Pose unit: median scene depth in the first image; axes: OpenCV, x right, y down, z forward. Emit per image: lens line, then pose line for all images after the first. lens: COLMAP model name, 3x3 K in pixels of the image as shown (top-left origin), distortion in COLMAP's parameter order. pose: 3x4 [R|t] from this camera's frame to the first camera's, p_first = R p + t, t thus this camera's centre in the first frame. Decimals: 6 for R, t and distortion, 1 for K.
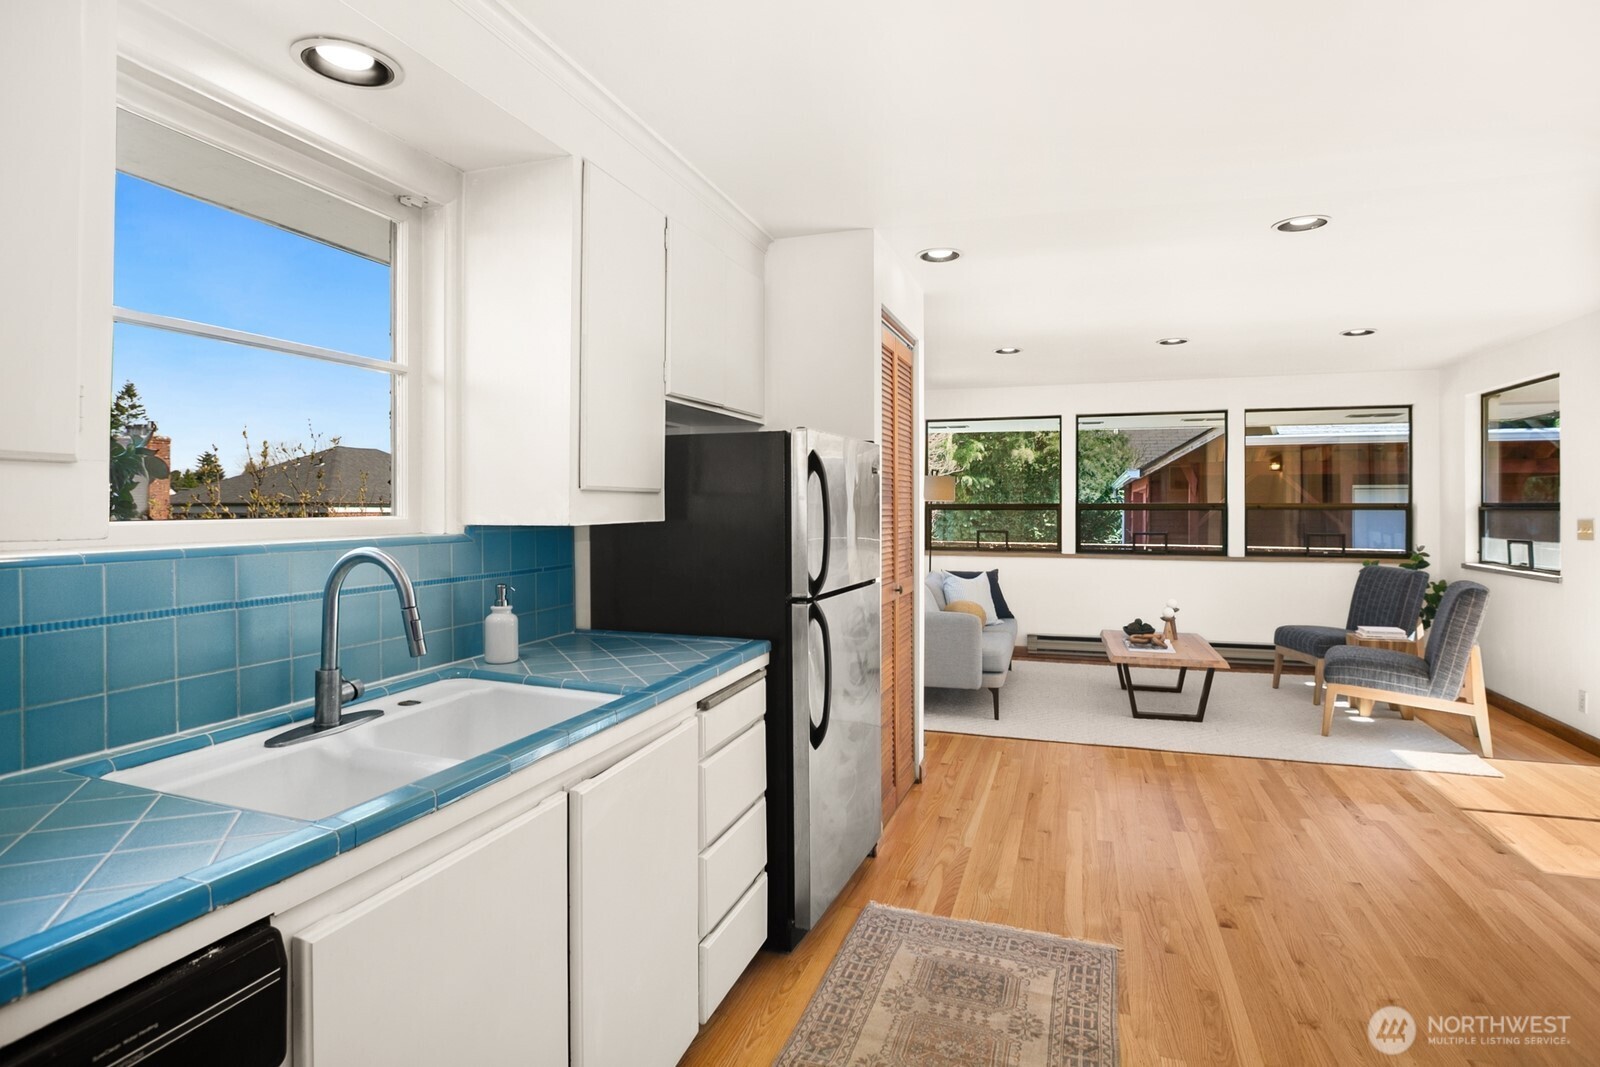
lens RADIAL K [[829.0, 0, 797.0], [0, 829.0, 506.7], [0, 0, 1]] dist [-0.018385, 0.000639]
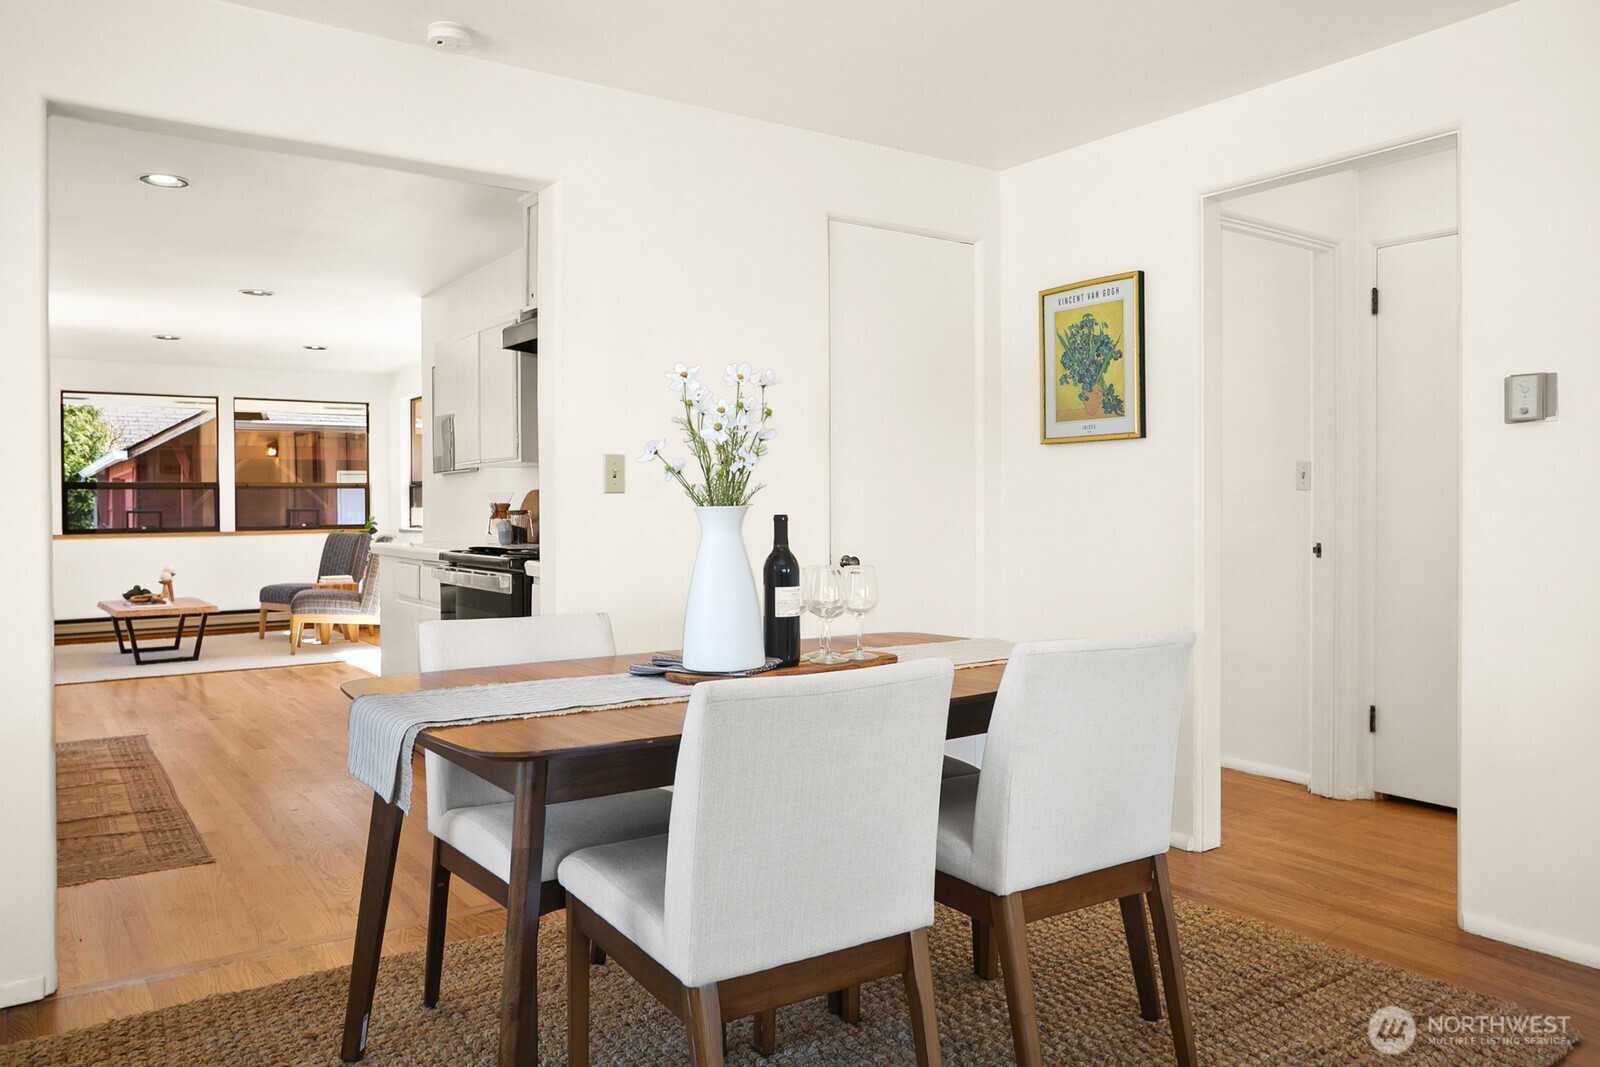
lens RADIAL K [[1159.4, 0, 795.9], [0, 1159.4, 522.3], [0, 0, 1]] dist [-0.007989, -0.000915]
pose [[0.595490, -0.016572, 0.803192, -0.374431], [0.008128, 0.999860, 0.014603, 0.048212], [-0.803322, -0.002167, 0.595541, -0.774606]]
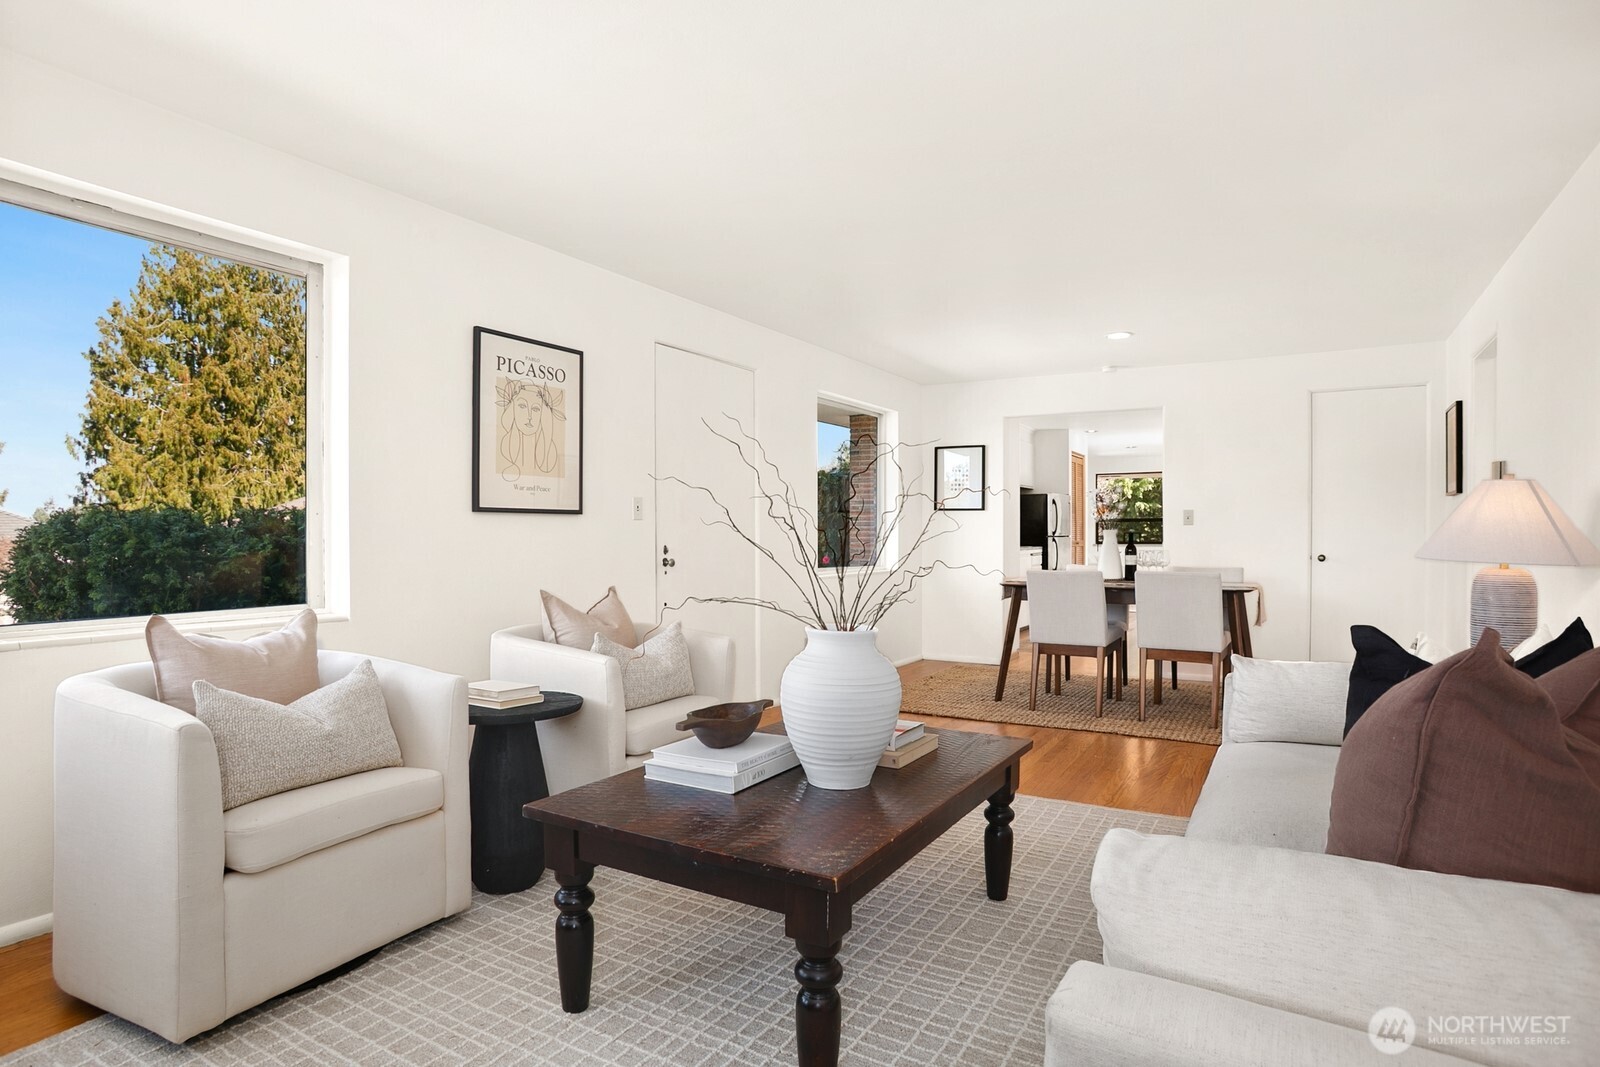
lens RADIAL K [[858.2, 0, 800.0], [0, 858.2, 533.5], [0, 0, 1]] dist [-0.001488, -0.000116]
pose [[0.977579, -0.000429, -0.210570, -0.160235], [0.000170, 0.999999, -0.001247, 0.055495], [0.210571, 0.001183, 0.977578, -1.736411]]
